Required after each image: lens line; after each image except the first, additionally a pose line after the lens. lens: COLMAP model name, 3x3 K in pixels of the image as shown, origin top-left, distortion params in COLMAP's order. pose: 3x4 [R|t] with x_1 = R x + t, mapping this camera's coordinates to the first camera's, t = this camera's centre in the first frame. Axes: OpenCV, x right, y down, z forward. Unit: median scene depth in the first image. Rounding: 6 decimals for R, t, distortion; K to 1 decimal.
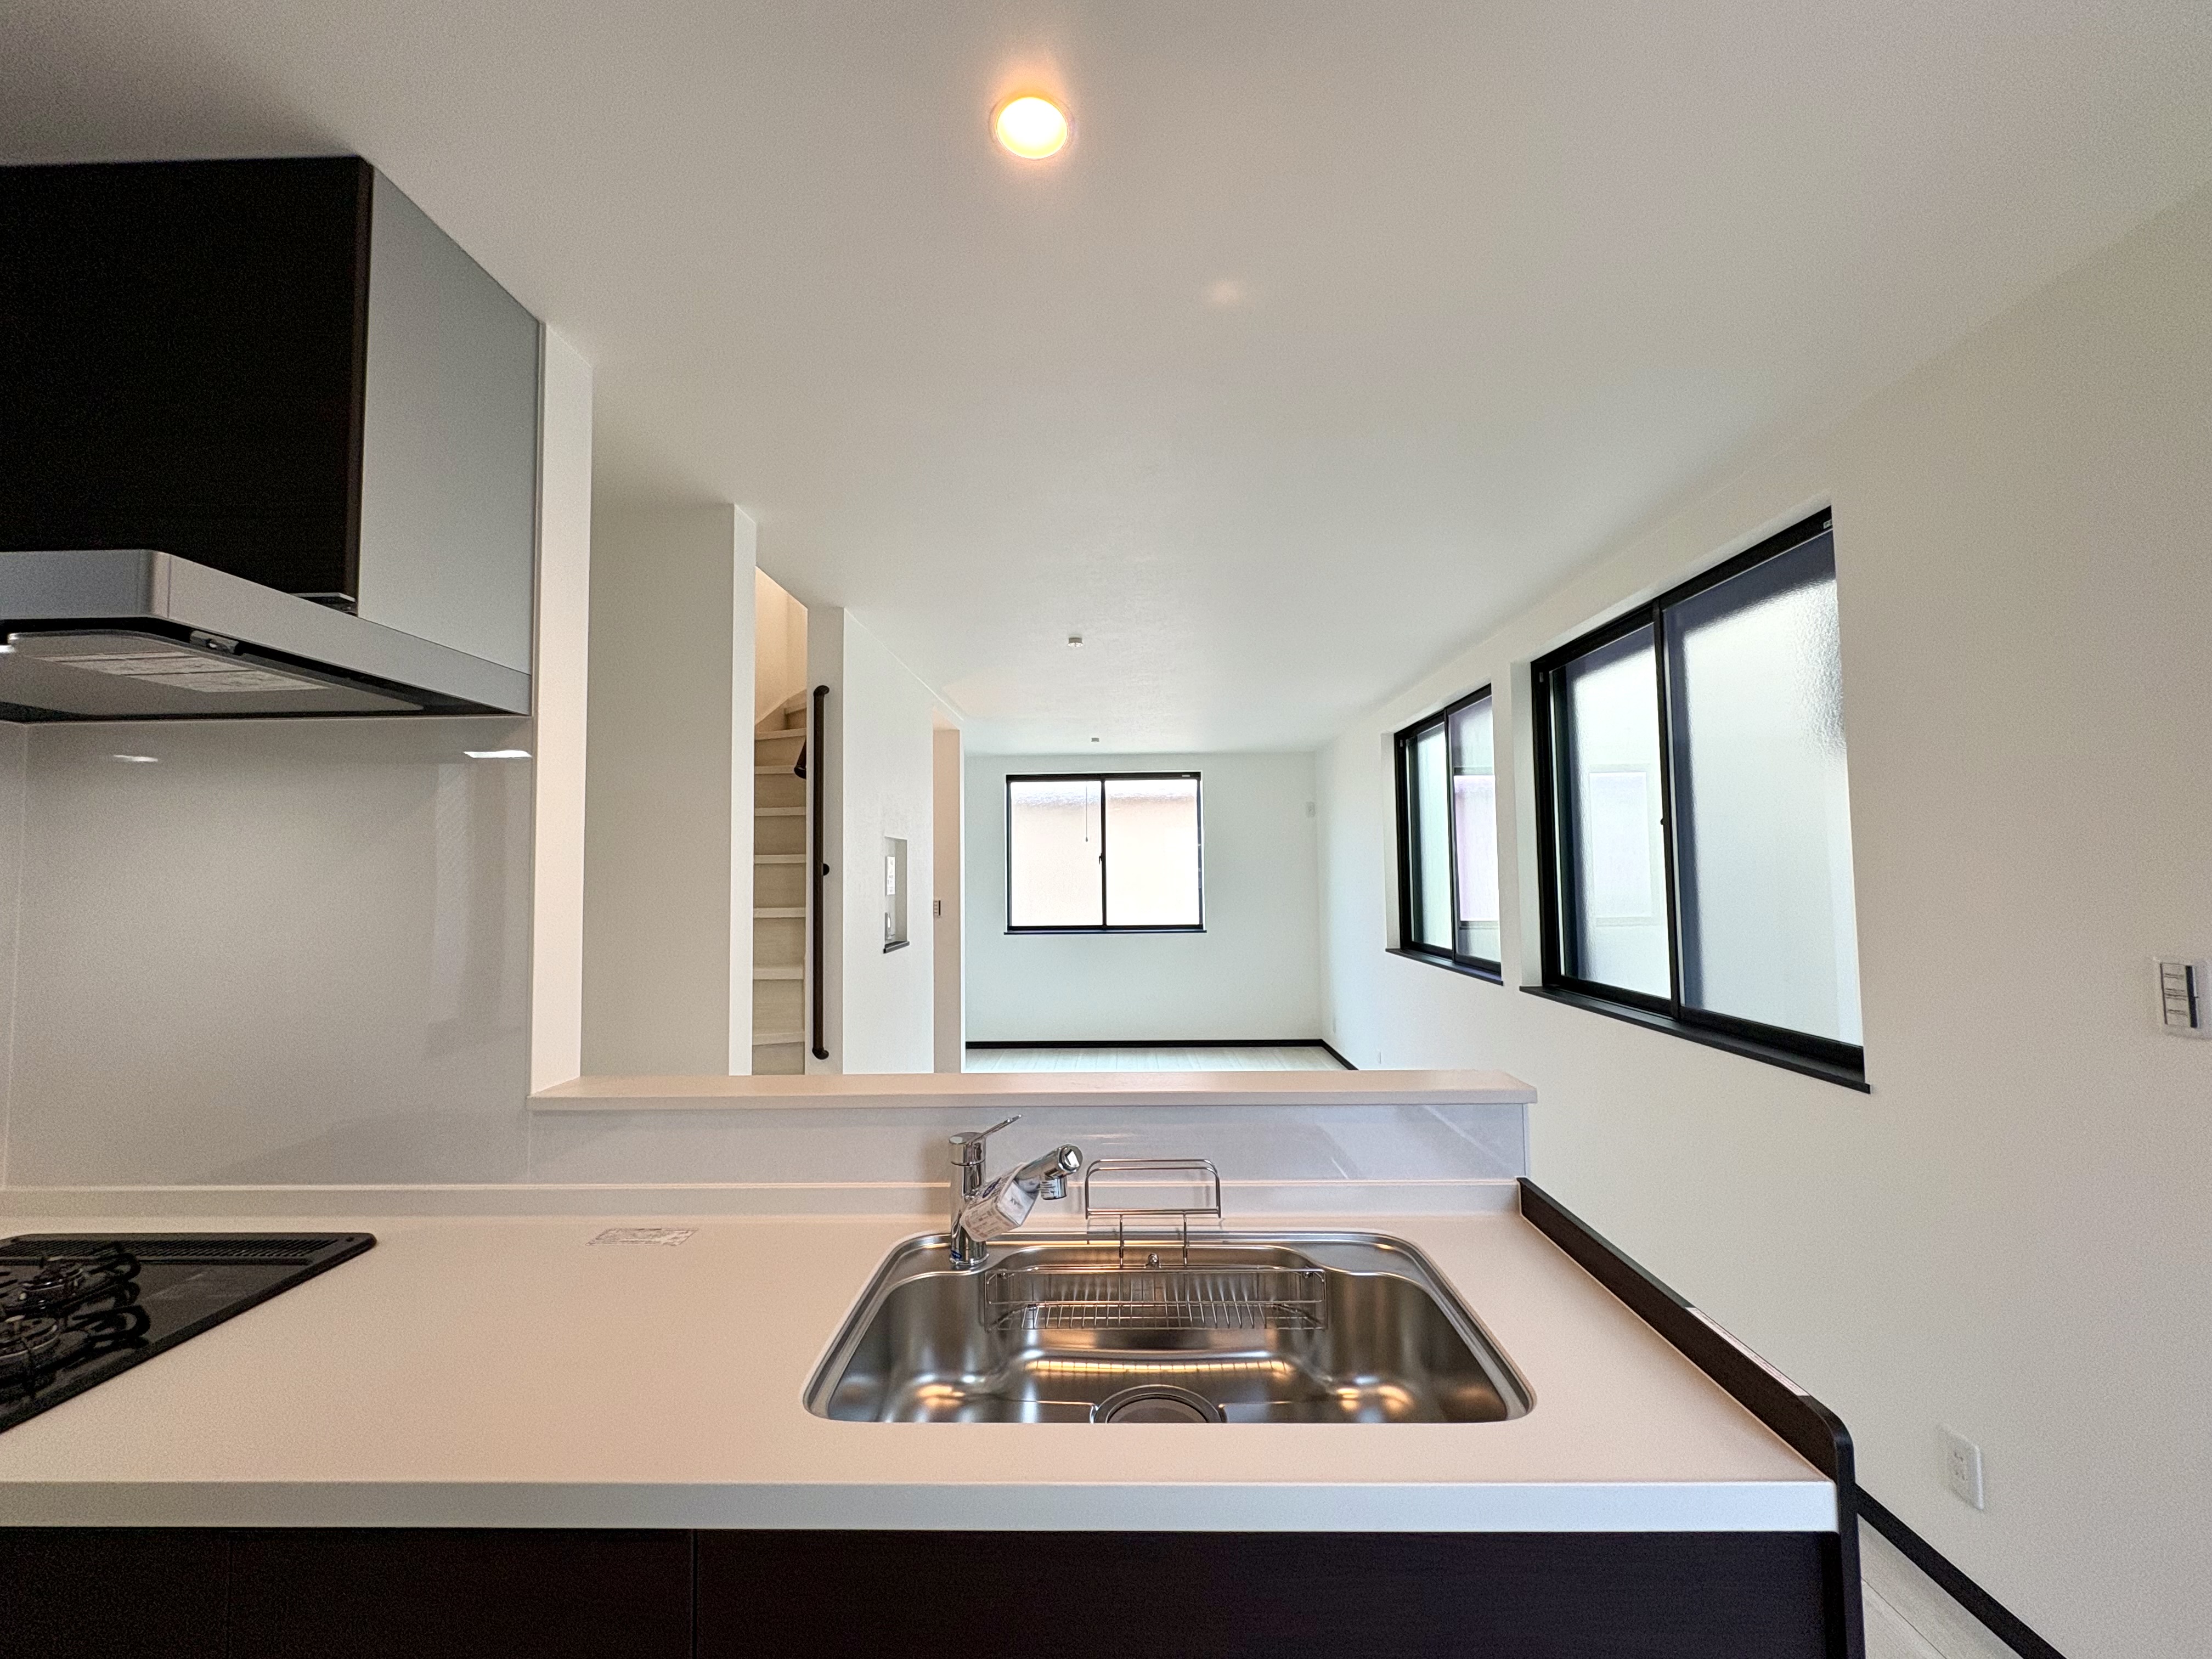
lens RADIAL K [[880.7, 0, 1105.6], [0, 880.7, 827.9], [0, 0, 1]] dist [0.004483, -0.000022]
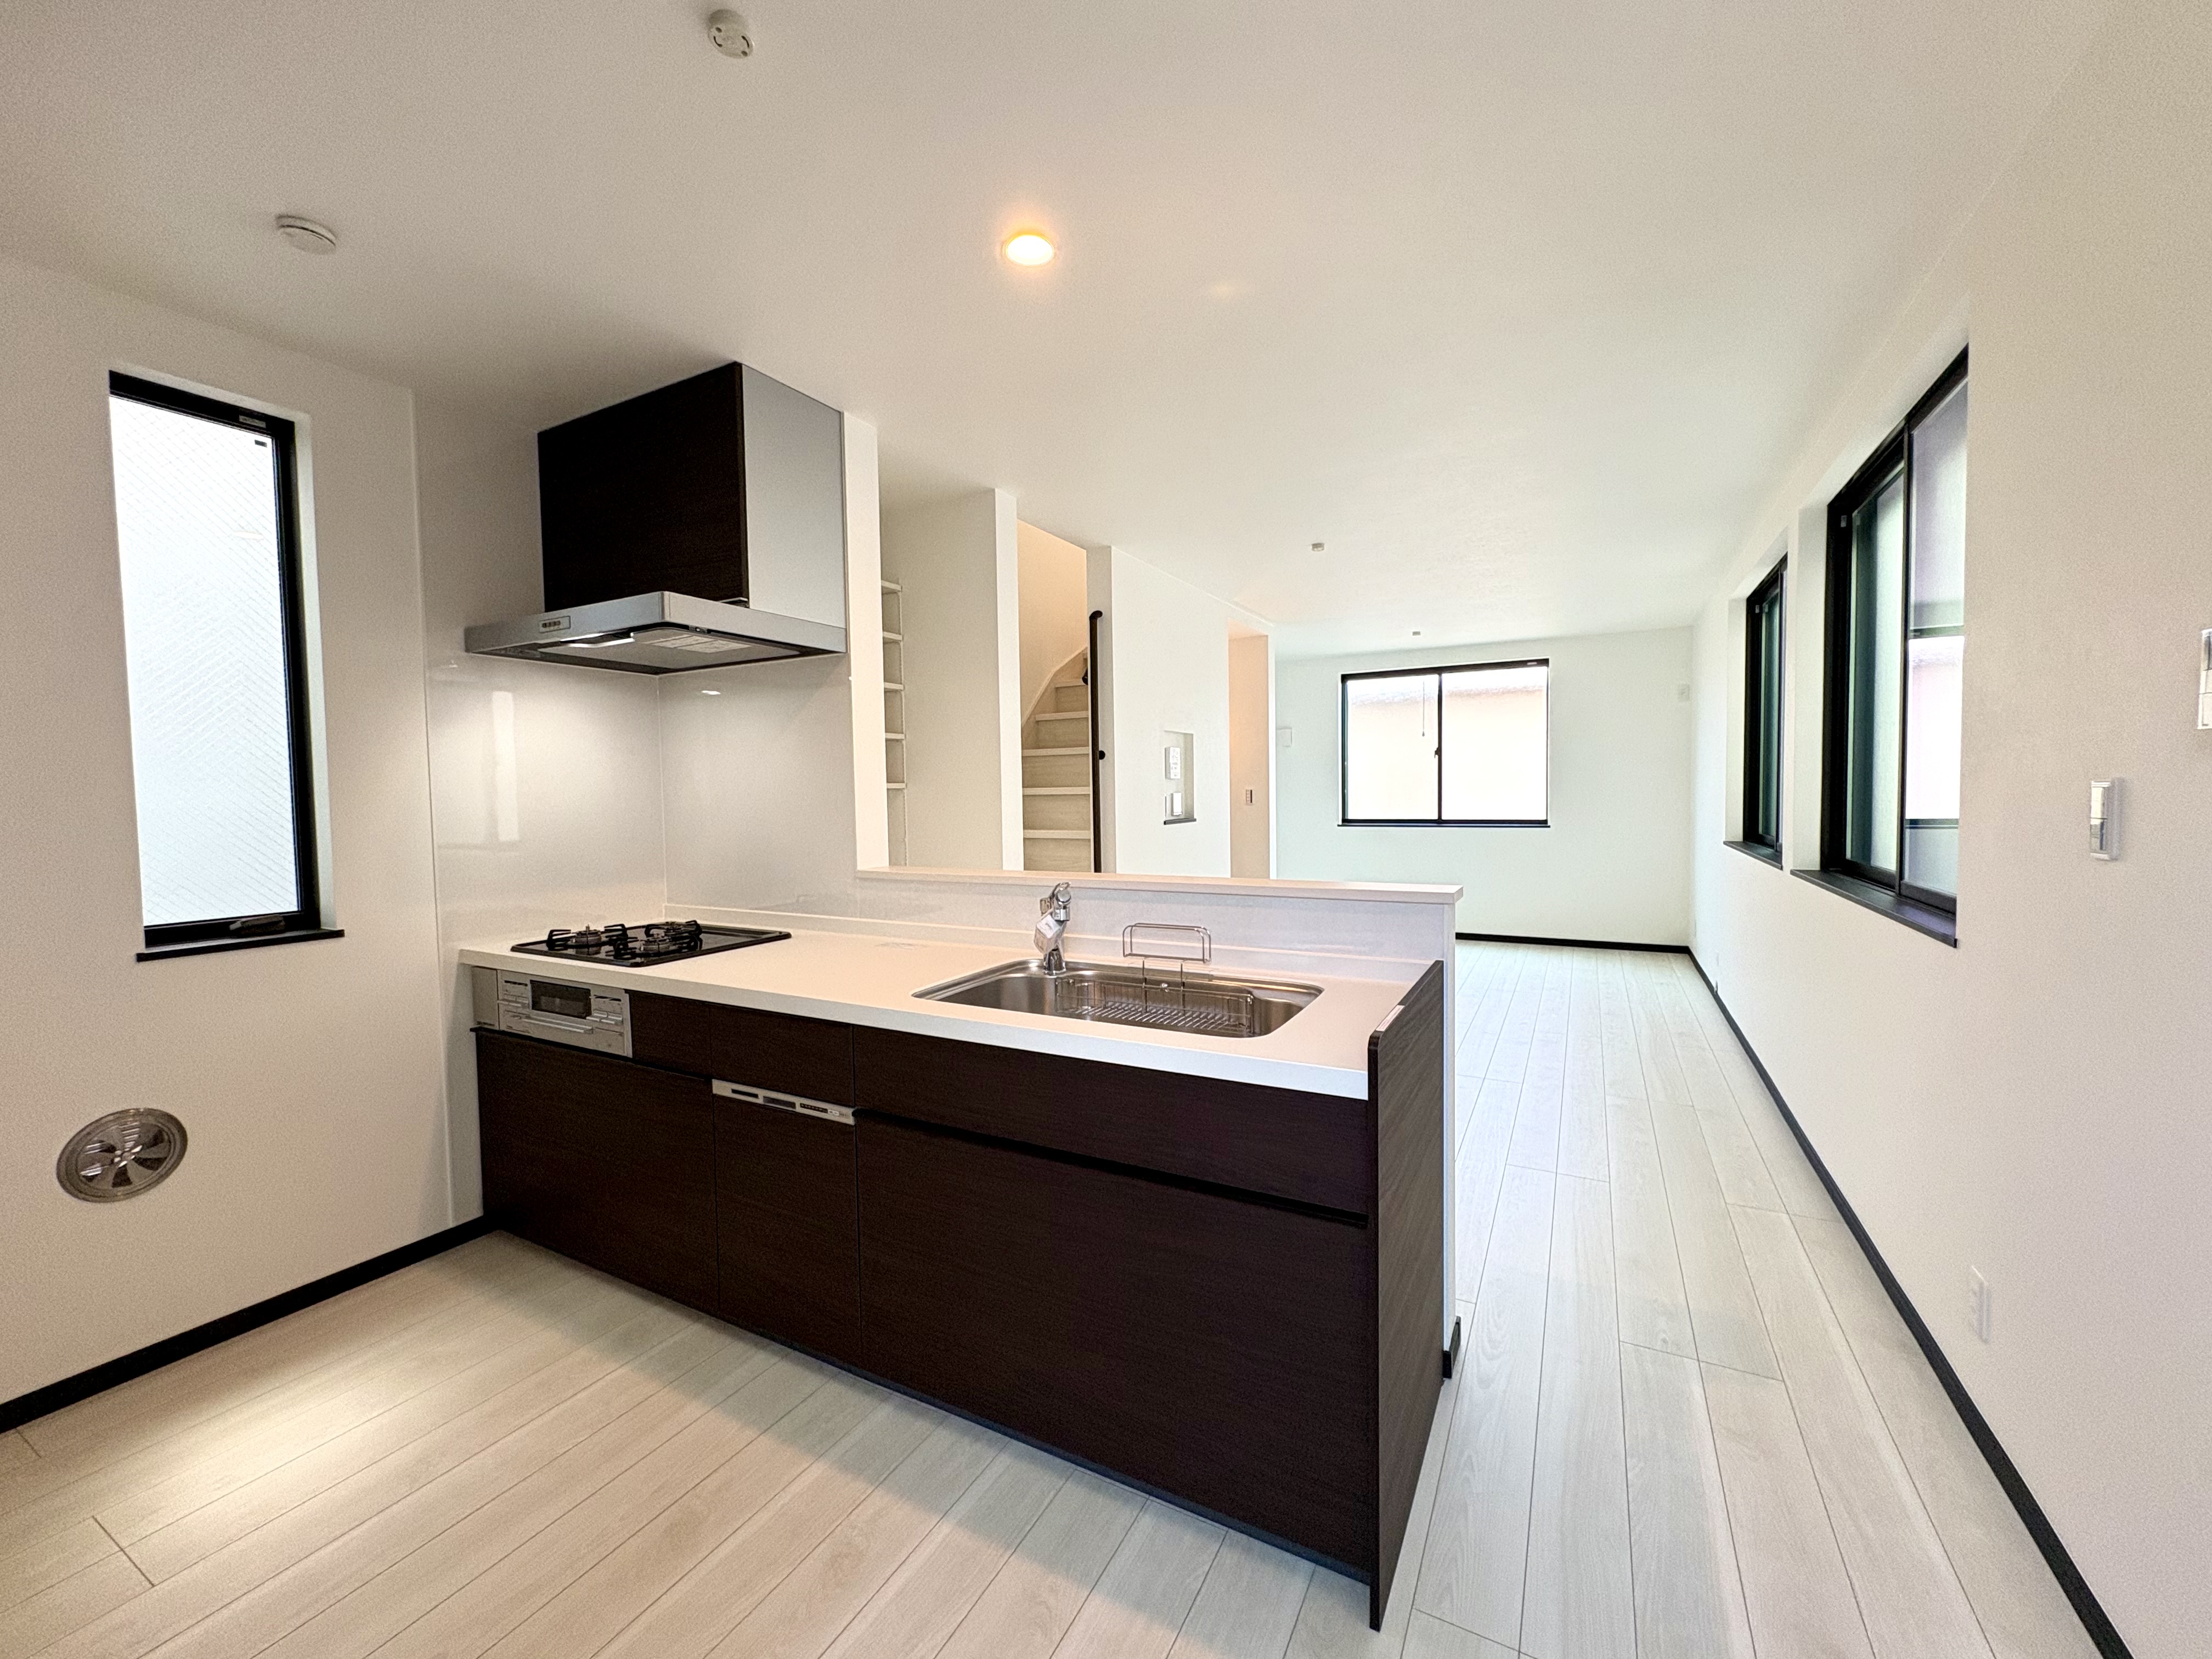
lens RADIAL K [[880.7, 0, 1111.1], [0, 880.7, 826.7], [0, 0, 1]] dist [0.004483, -0.000022]
pose [[0.889921, 0.016729, -0.455808, 0.253128], [0.029197, 0.995188, 0.093529, 0.027384], [0.455180, -0.096541, 0.885150, -0.136245]]
